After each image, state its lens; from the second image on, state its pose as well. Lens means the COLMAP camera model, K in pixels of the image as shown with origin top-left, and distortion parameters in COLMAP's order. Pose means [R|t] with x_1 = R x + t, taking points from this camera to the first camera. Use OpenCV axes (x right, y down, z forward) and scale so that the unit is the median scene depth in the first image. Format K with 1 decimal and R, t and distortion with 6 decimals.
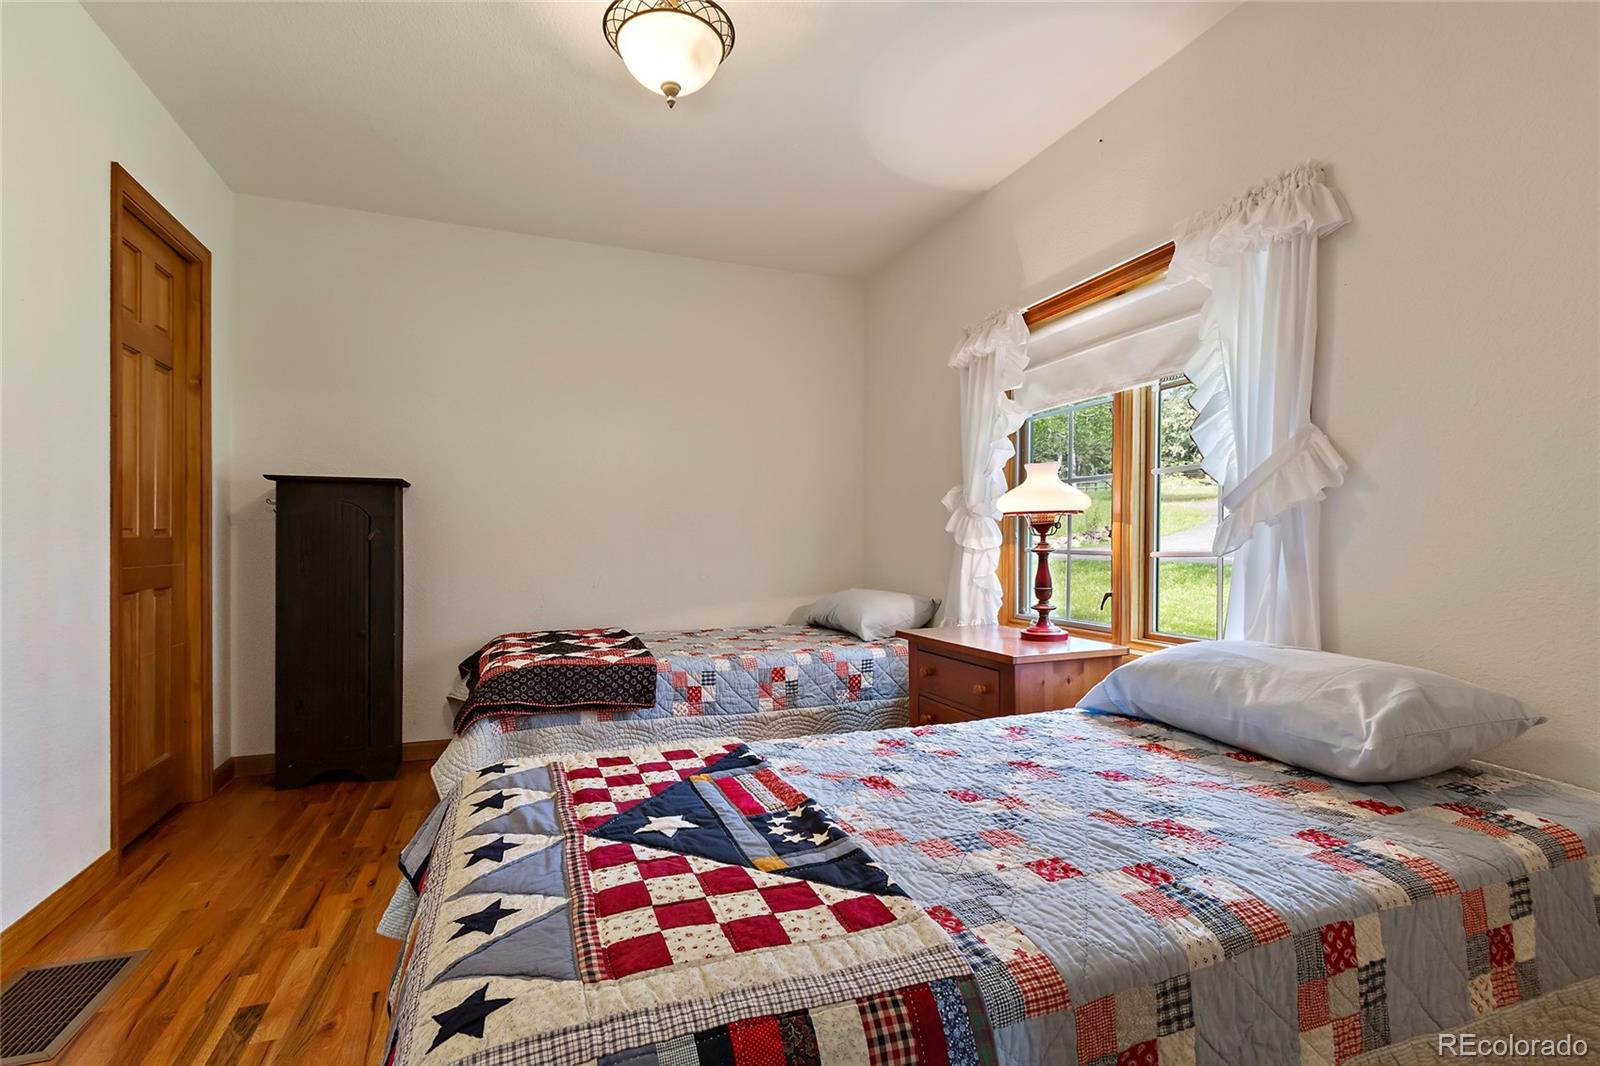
lens RADIAL K [[731.8, 0, 799.4], [0, 731.8, 540.7], [0, 0, 1]] dist [-0.003178, -0.000688]
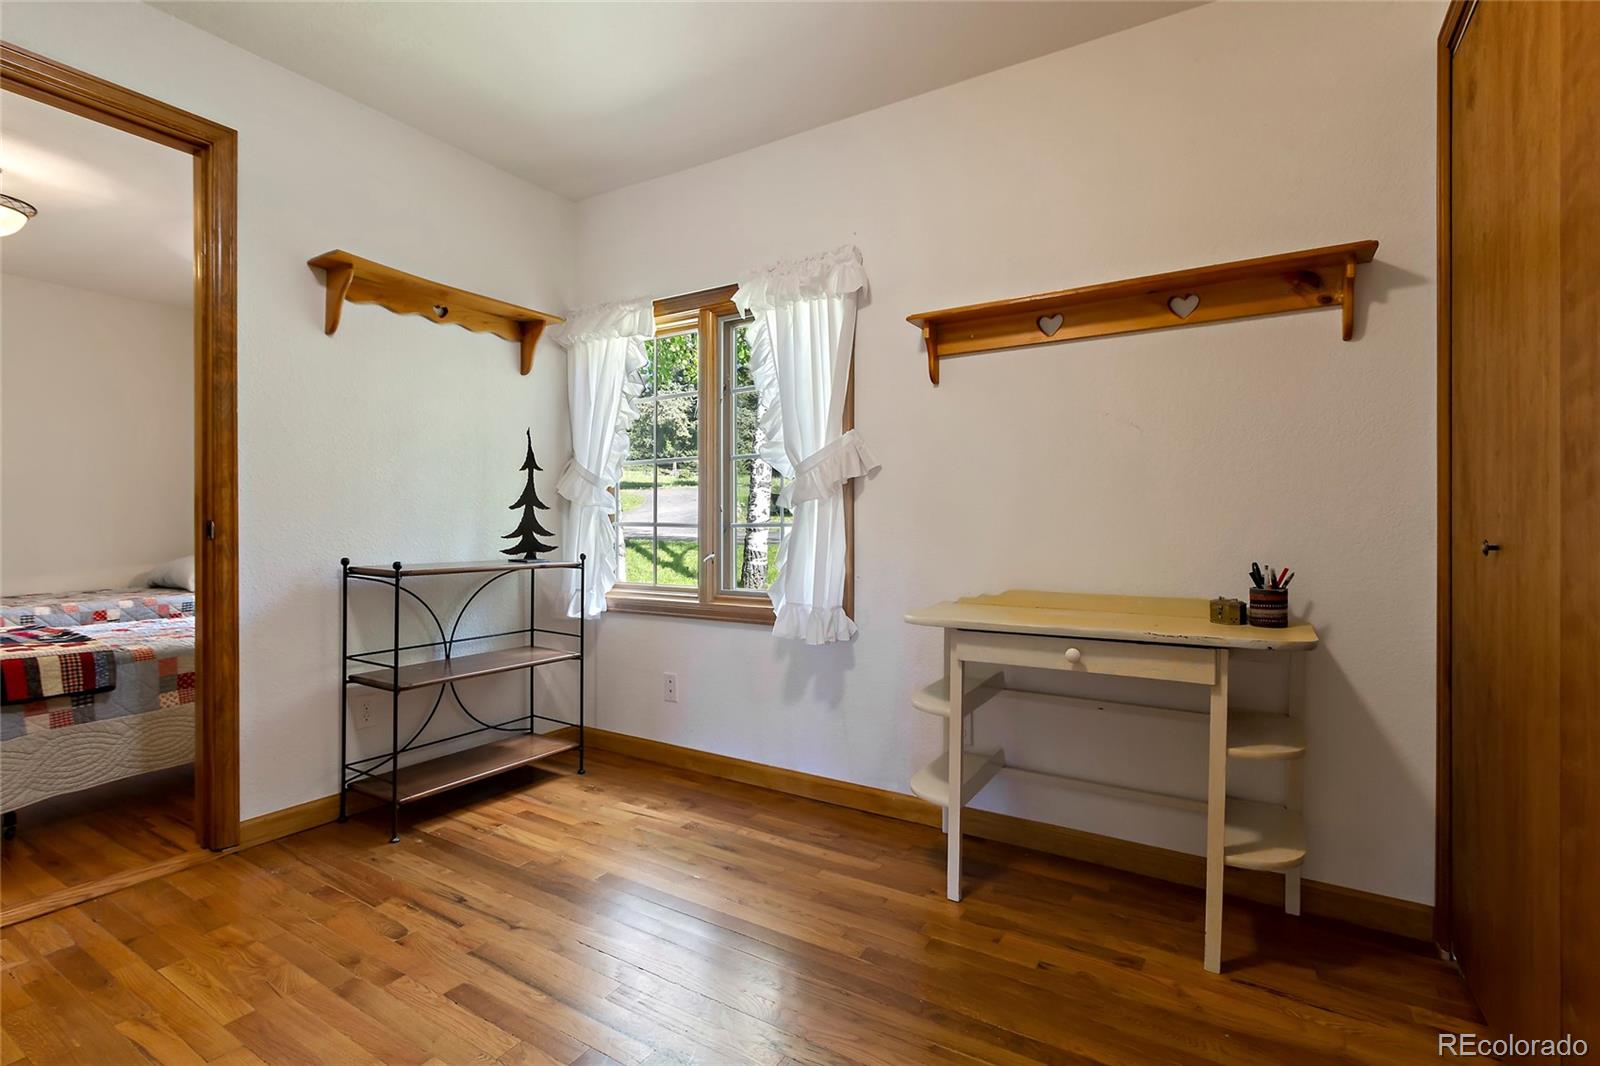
lens RADIAL K [[731.8, 0, 798.0], [0, 731.8, 522.1], [0, 0, 1]] dist [-0.003178, -0.000688]
pose [[0.795013, -0.006110, 0.606561, 0.183966], [0.006997, 0.999975, 0.000902, 0.012747], [-0.606552, 0.003527, 0.795036, -0.896376]]
